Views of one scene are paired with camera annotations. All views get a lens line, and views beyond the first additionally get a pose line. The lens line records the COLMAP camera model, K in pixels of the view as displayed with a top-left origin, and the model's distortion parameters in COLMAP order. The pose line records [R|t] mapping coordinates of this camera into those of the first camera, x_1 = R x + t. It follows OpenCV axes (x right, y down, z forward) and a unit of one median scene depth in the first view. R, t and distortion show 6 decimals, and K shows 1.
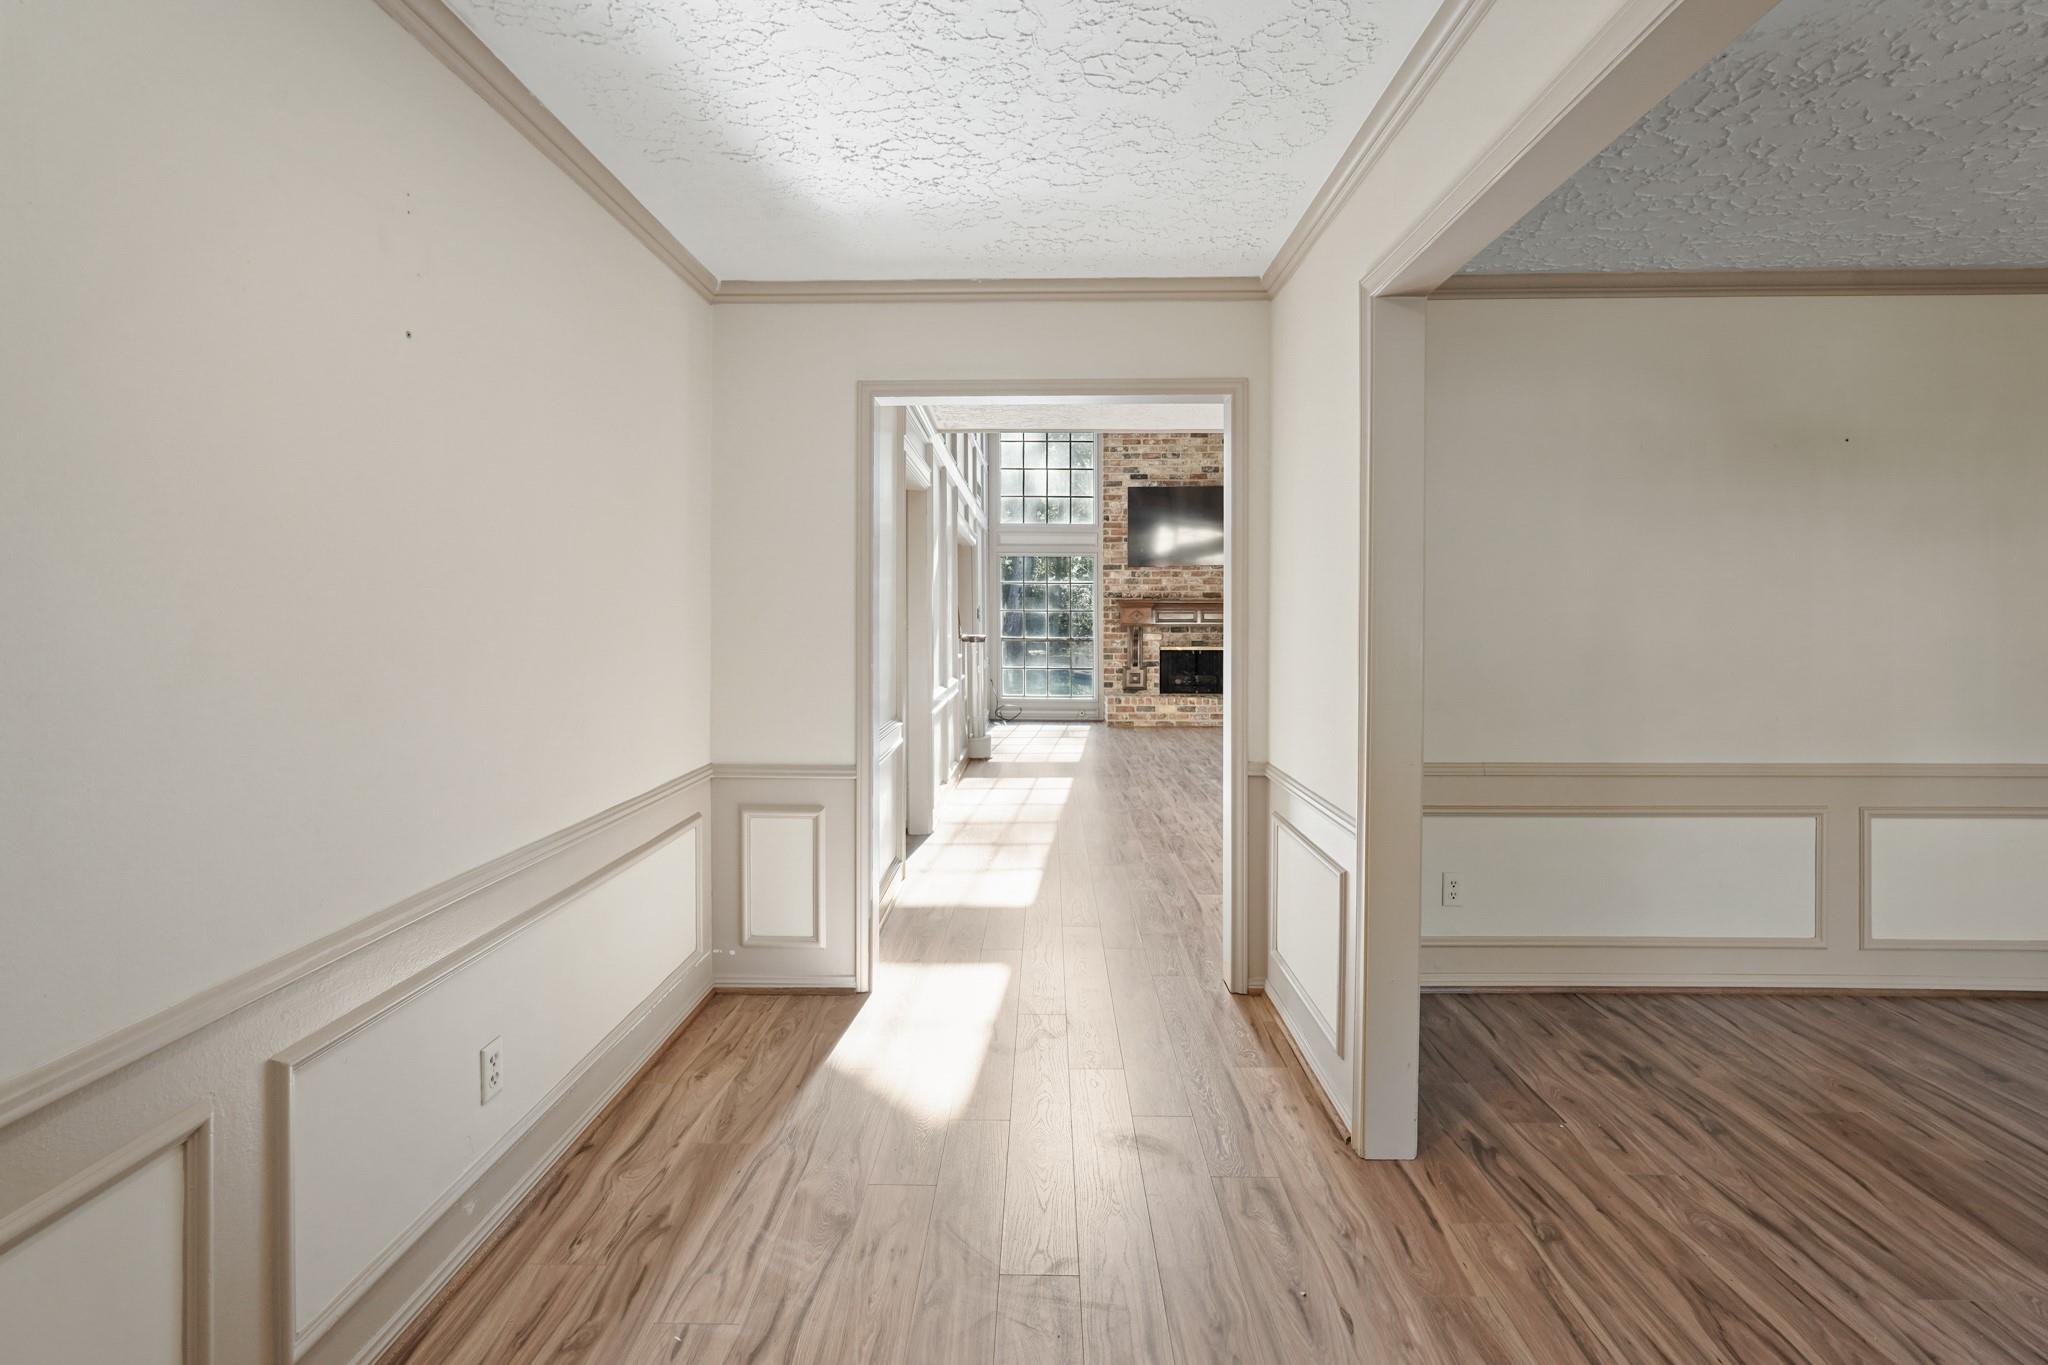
lens RADIAL K [[910.3, 0, 1030.0], [0, 910.3, 616.0], [0, 0, 1]] dist [0.004988, 0.001156]
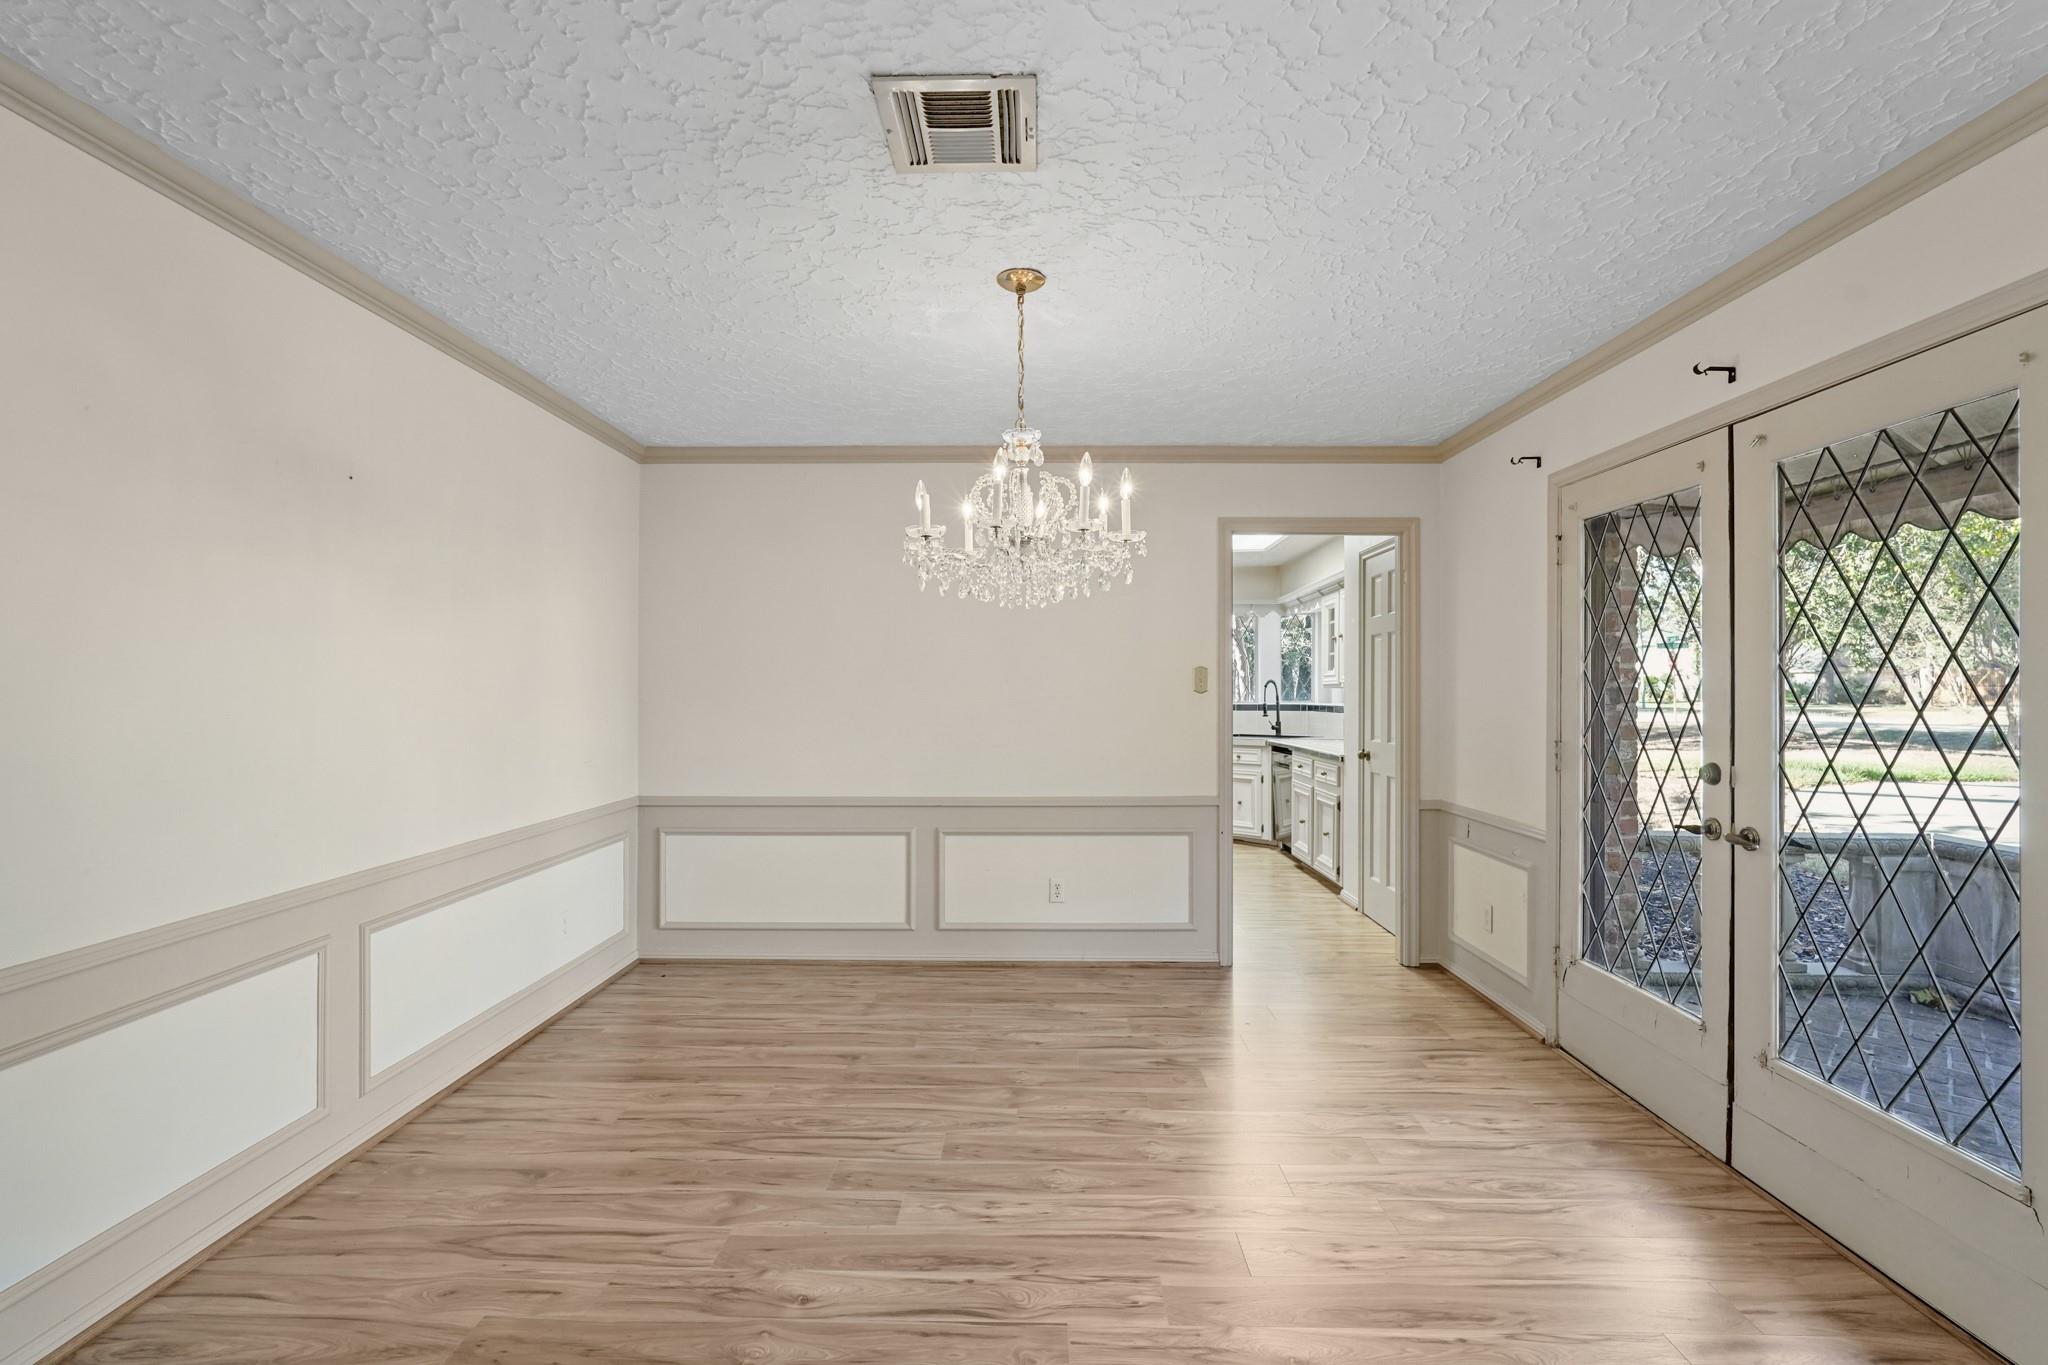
lens RADIAL K [[910.3, 0, 1024.8], [0, 910.3, 681.7], [0, 0, 1]] dist [0.004988, 0.001156]
pose [[0.001524, 0.003060, 0.999994, 0.088258], [0.004101, 0.999987, -0.003067, -0.006206], [-0.999990, 0.004105, 0.001512, 0.429385]]
